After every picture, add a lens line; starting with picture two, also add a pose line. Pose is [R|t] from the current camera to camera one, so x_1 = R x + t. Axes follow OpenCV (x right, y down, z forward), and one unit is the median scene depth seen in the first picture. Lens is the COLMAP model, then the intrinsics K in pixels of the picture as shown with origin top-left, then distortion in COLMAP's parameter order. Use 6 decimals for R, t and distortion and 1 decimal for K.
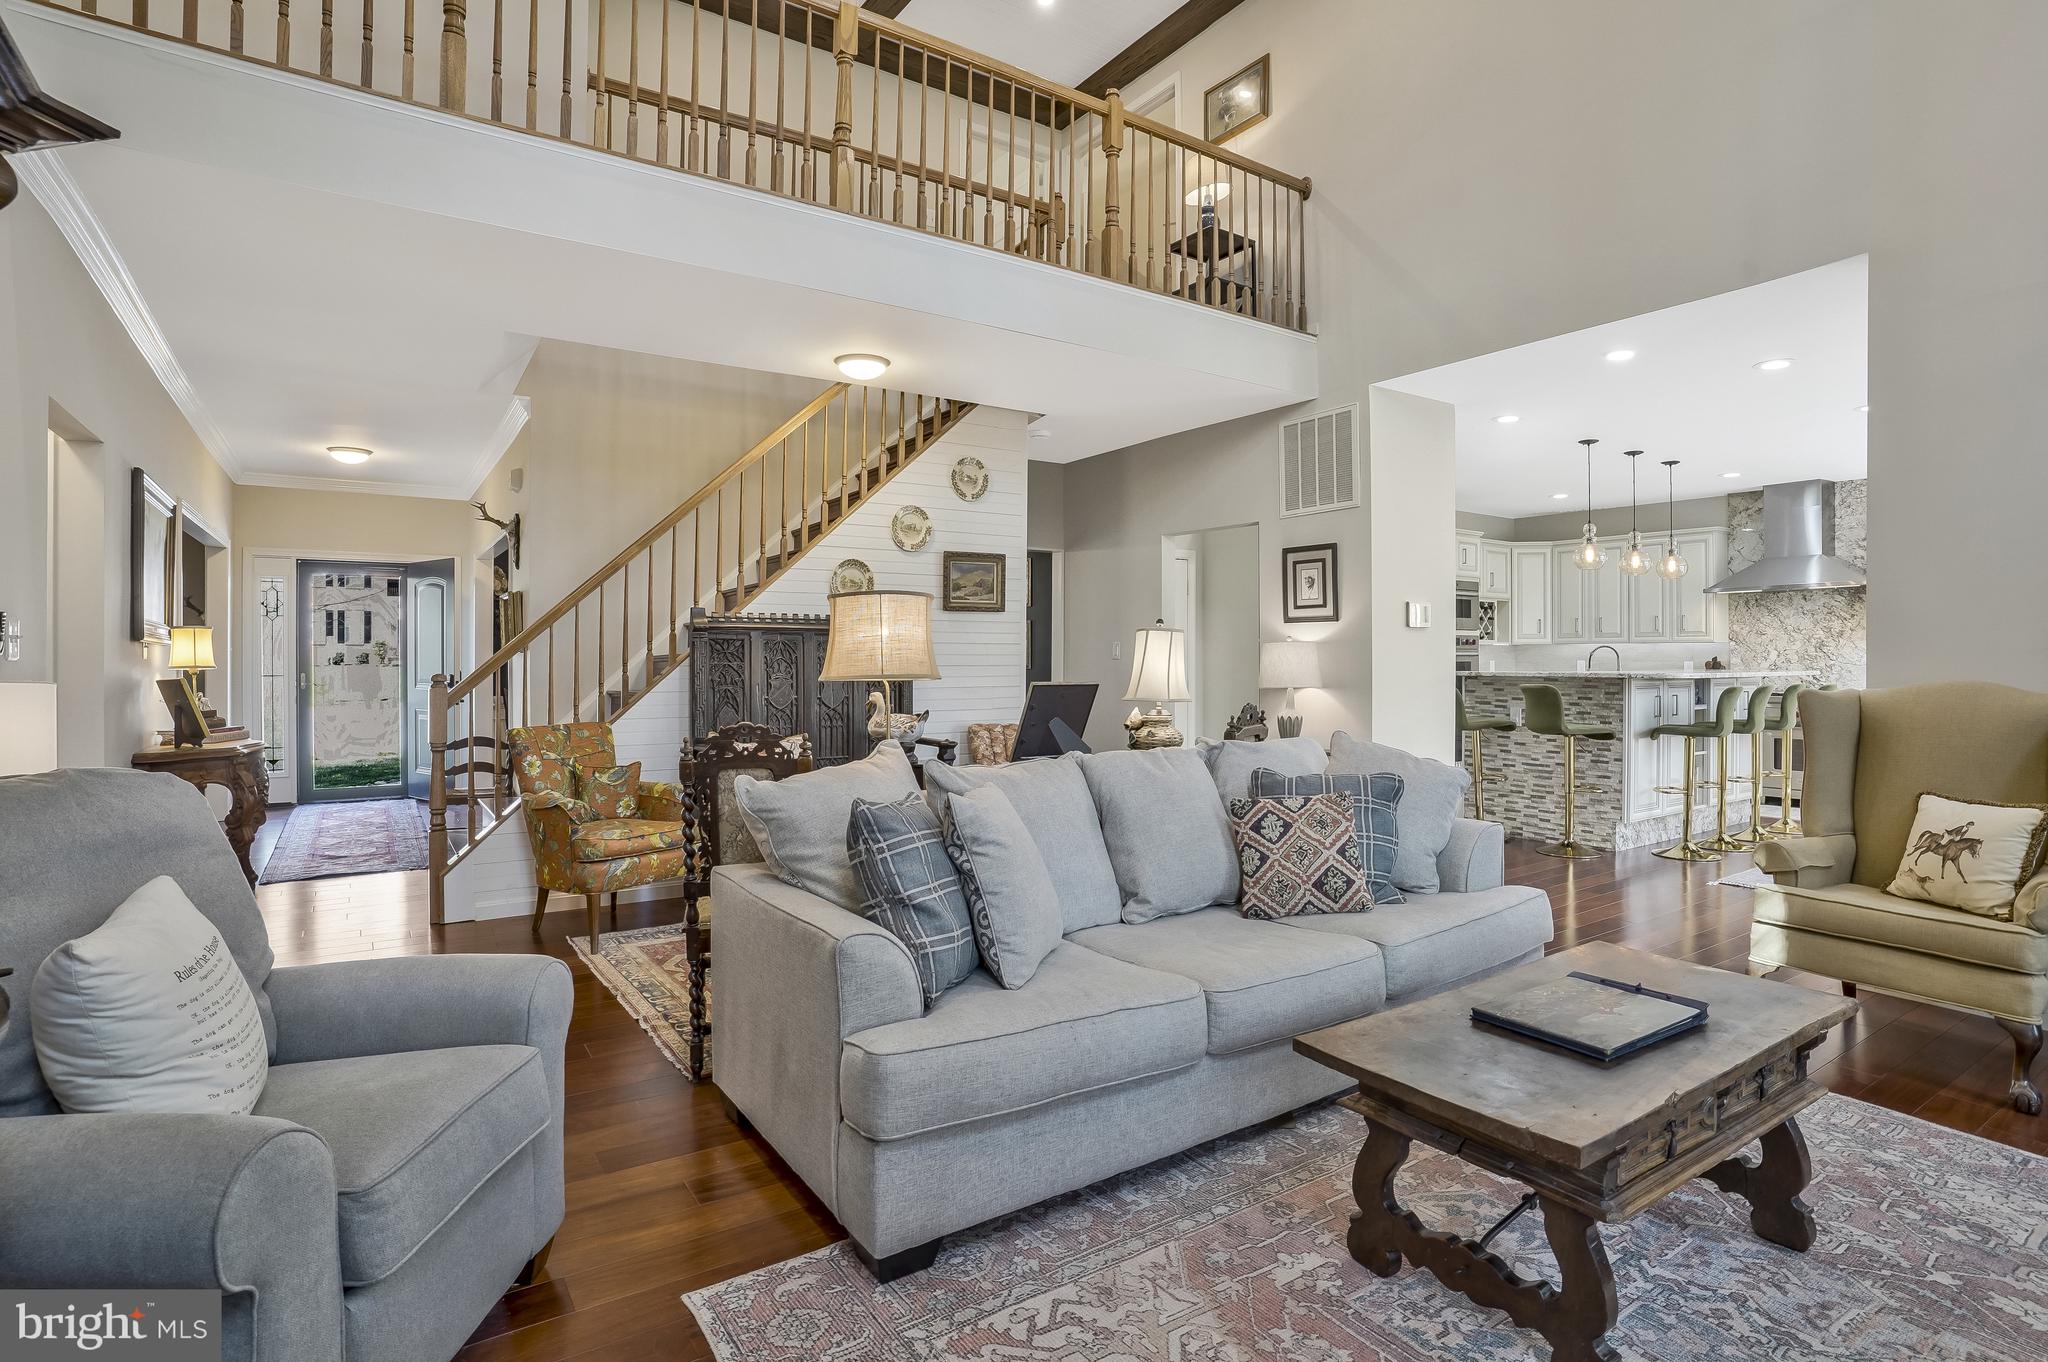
lens RADIAL K [[998.5, 0, 992.9], [0, 998.5, 645.6], [0, 0, 1]] dist [-0.003328, 0.001610]
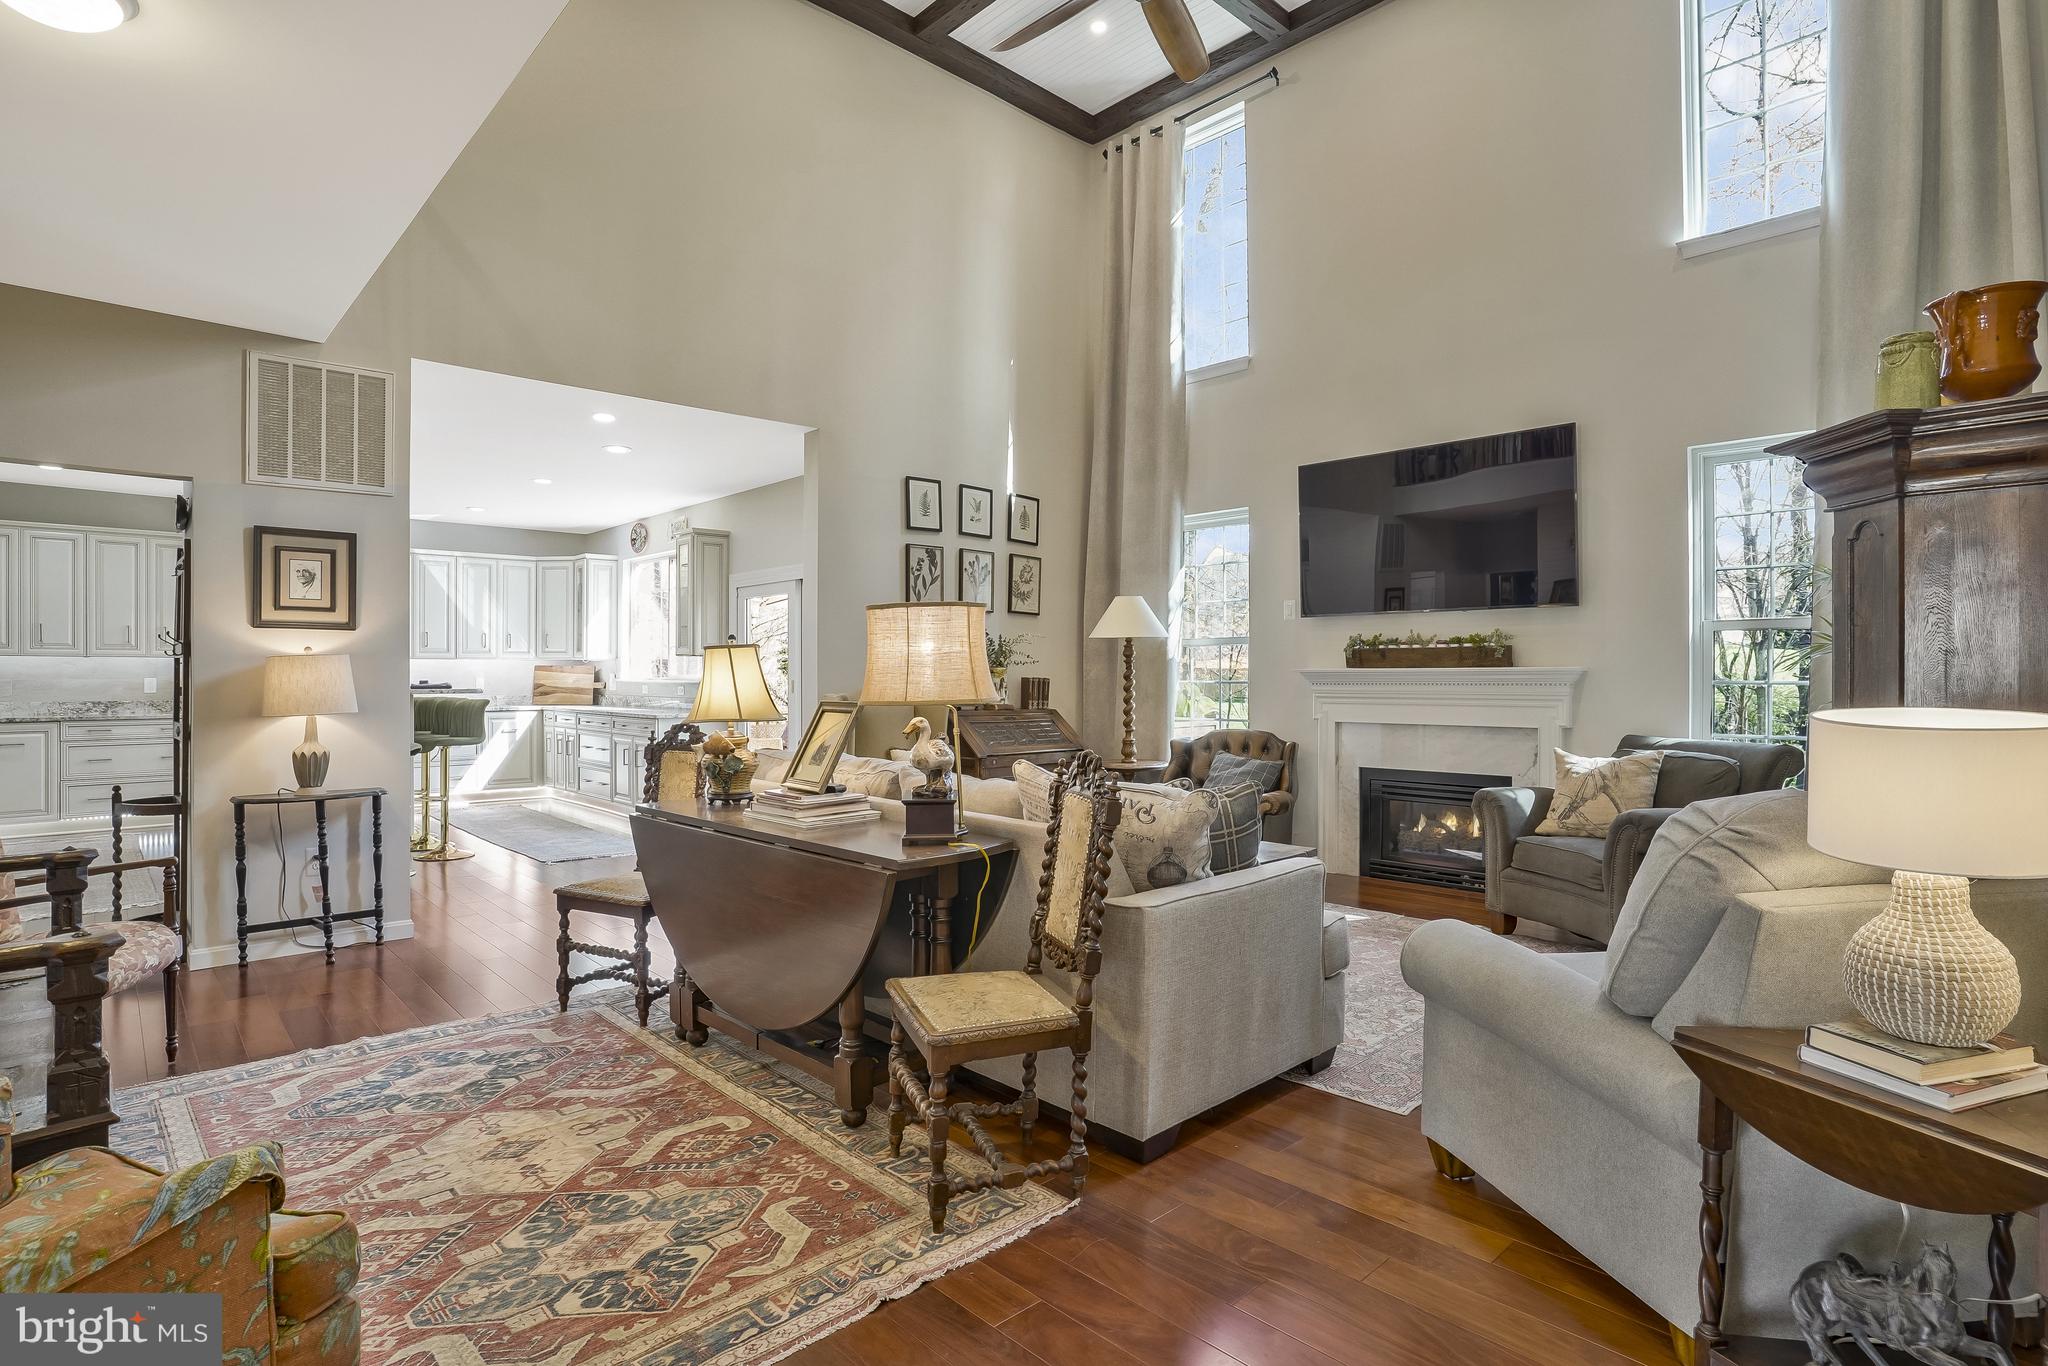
lens RADIAL K [[998.5, 0, 1021.4], [0, 998.5, 684.6], [0, 0, 1]] dist [-0.003328, 0.001610]
pose [[-0.172986, -0.008354, 0.984889, -0.526245], [-0.011629, 0.999912, 0.006439, 0.007863], [-0.984856, -0.010340, -0.173068, 0.581183]]
